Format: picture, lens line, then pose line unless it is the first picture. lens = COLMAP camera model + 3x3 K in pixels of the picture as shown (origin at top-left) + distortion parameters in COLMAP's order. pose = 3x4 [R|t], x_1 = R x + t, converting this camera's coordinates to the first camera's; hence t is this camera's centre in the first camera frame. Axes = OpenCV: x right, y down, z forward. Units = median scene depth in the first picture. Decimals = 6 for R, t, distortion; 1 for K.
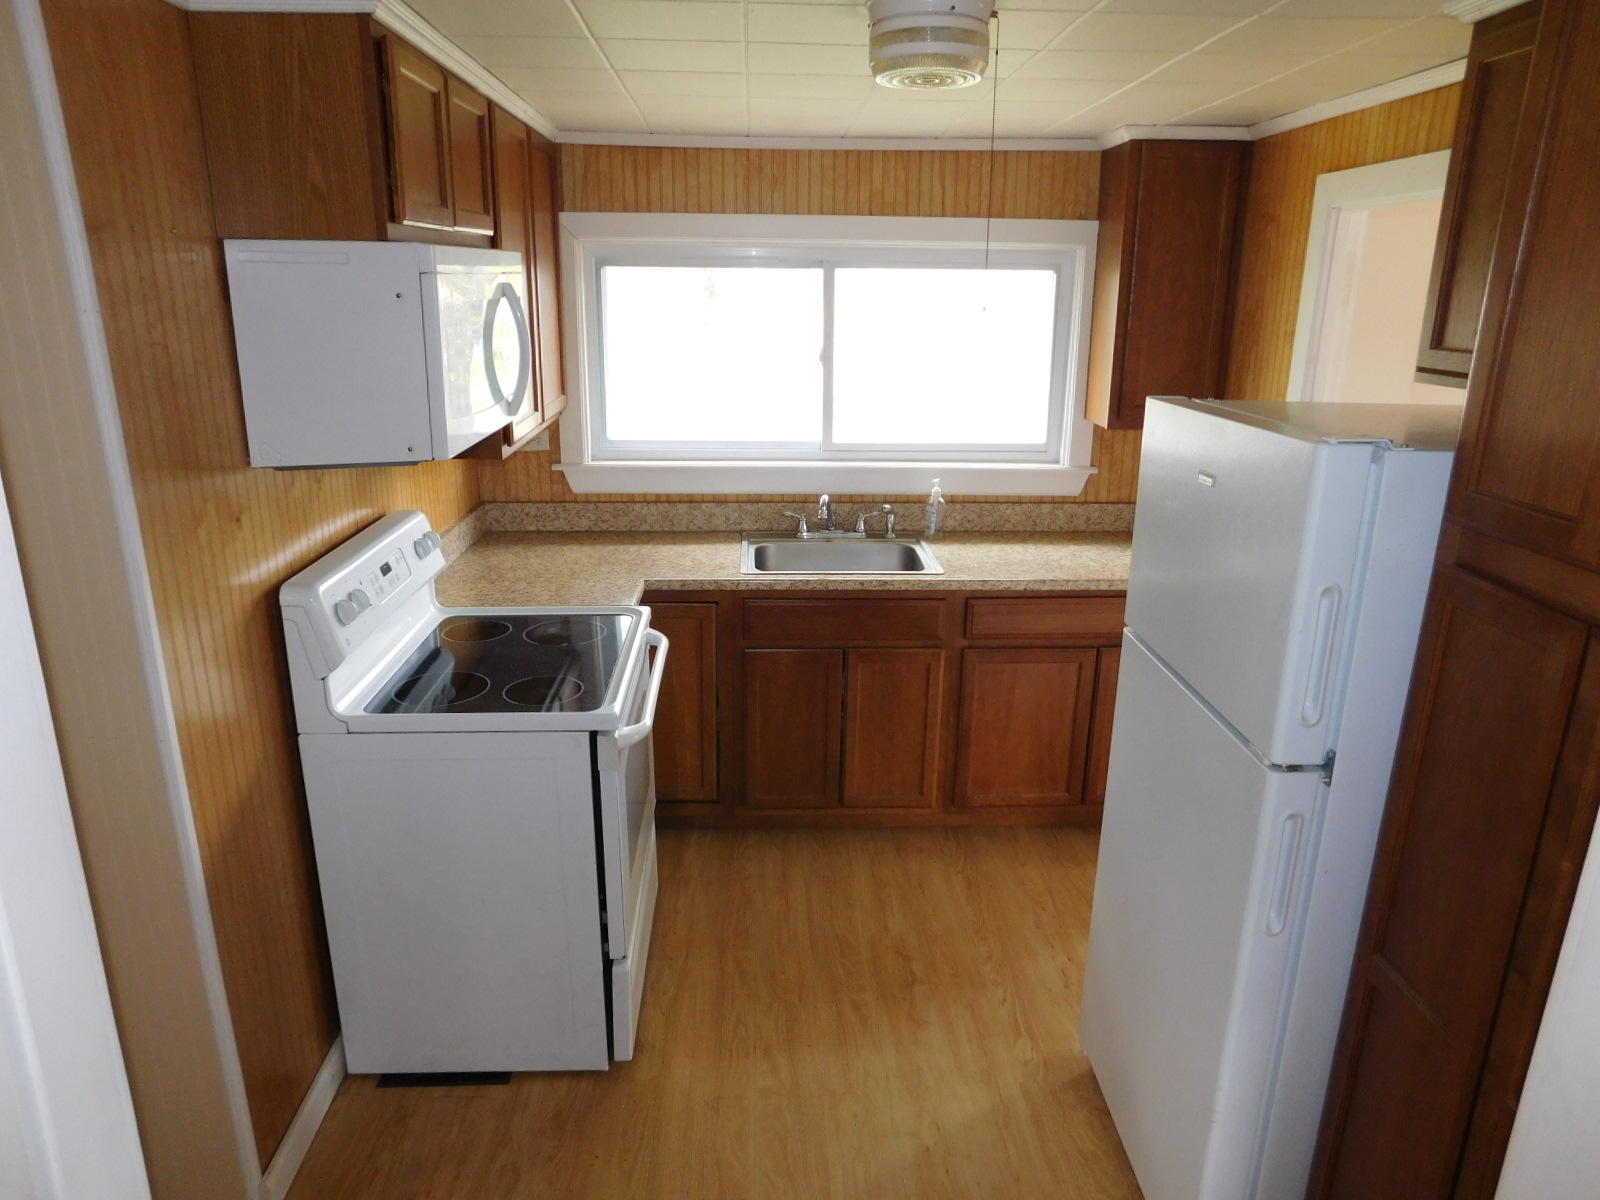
lens RADIAL K [[1082.6, 0, 792.7], [0, 1082.6, 604.3], [0, 0, 1]] dist [-0.065493, 0.060484]
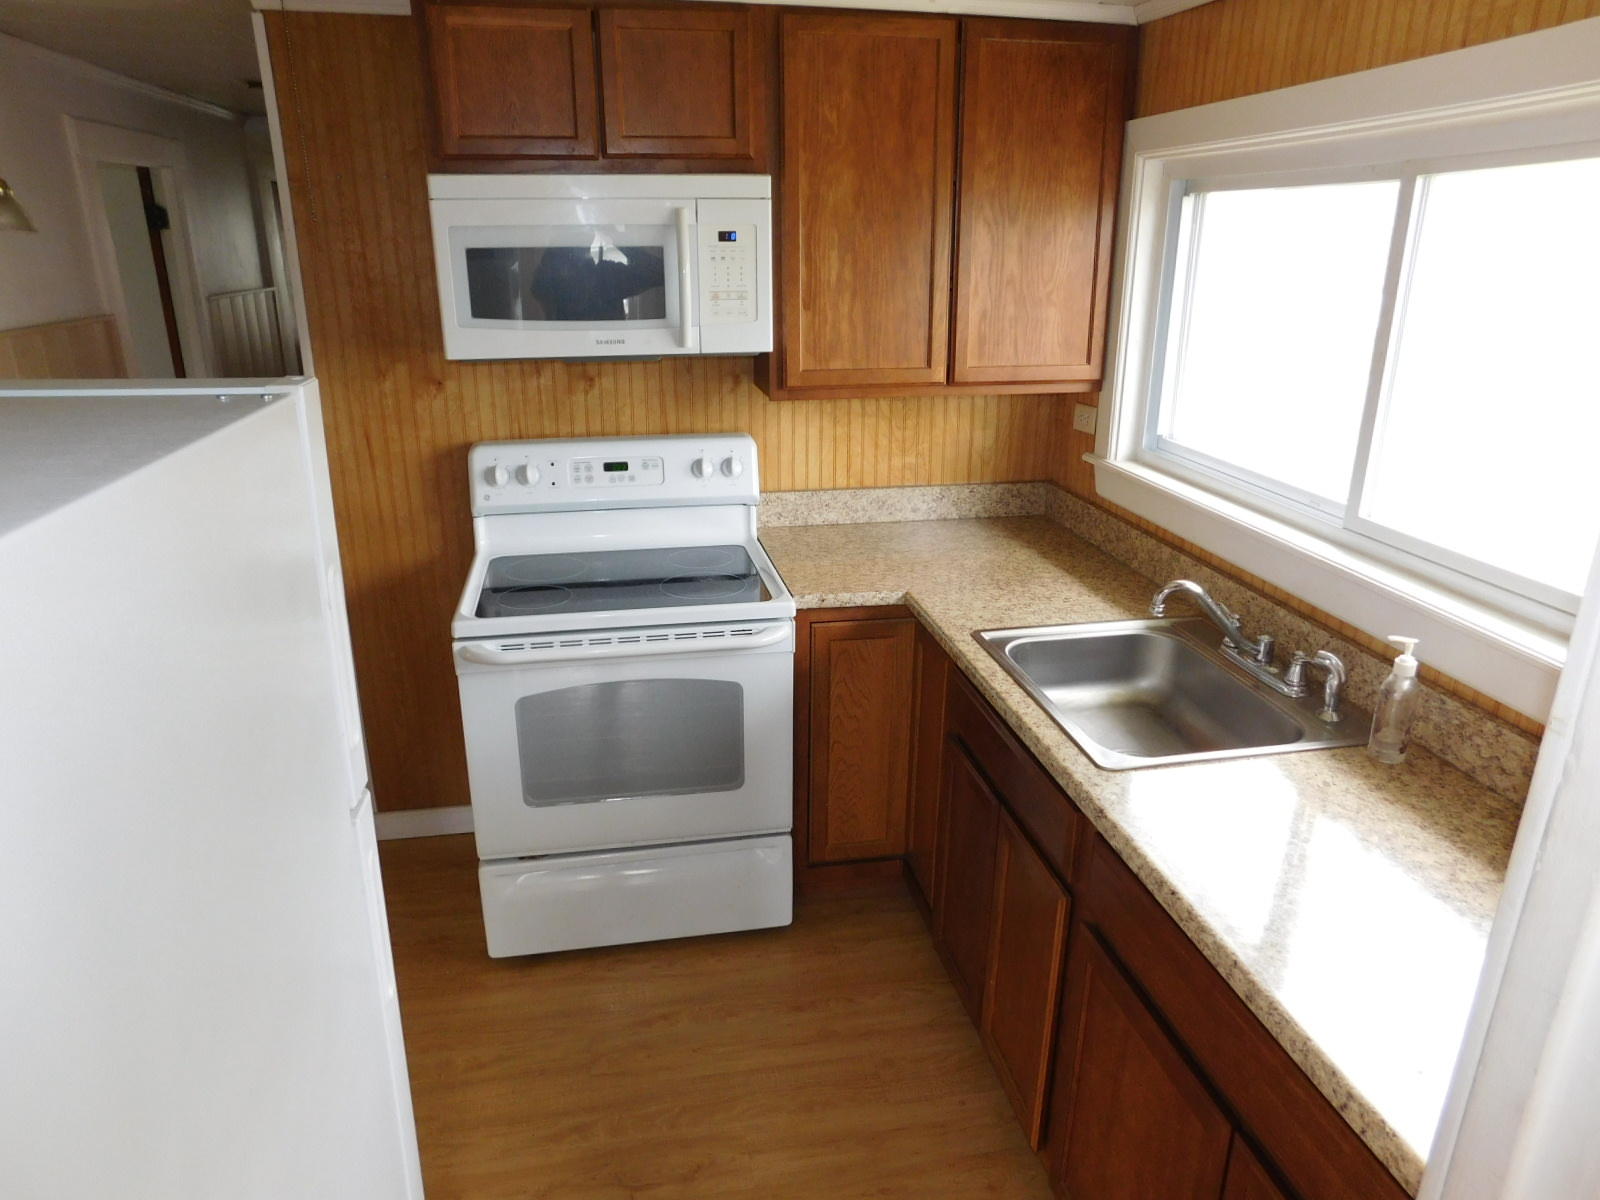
lens RADIAL K [[1082.6, 0, 792.7], [0, 1082.6, 604.3], [0, 0, 1]] dist [-0.065493, 0.060484]
pose [[0.145848, 0.317050, -0.937127, 0.524785], [-0.289530, 0.919462, 0.266013, -0.177933], [0.945992, 0.232529, 0.225897, 0.662861]]
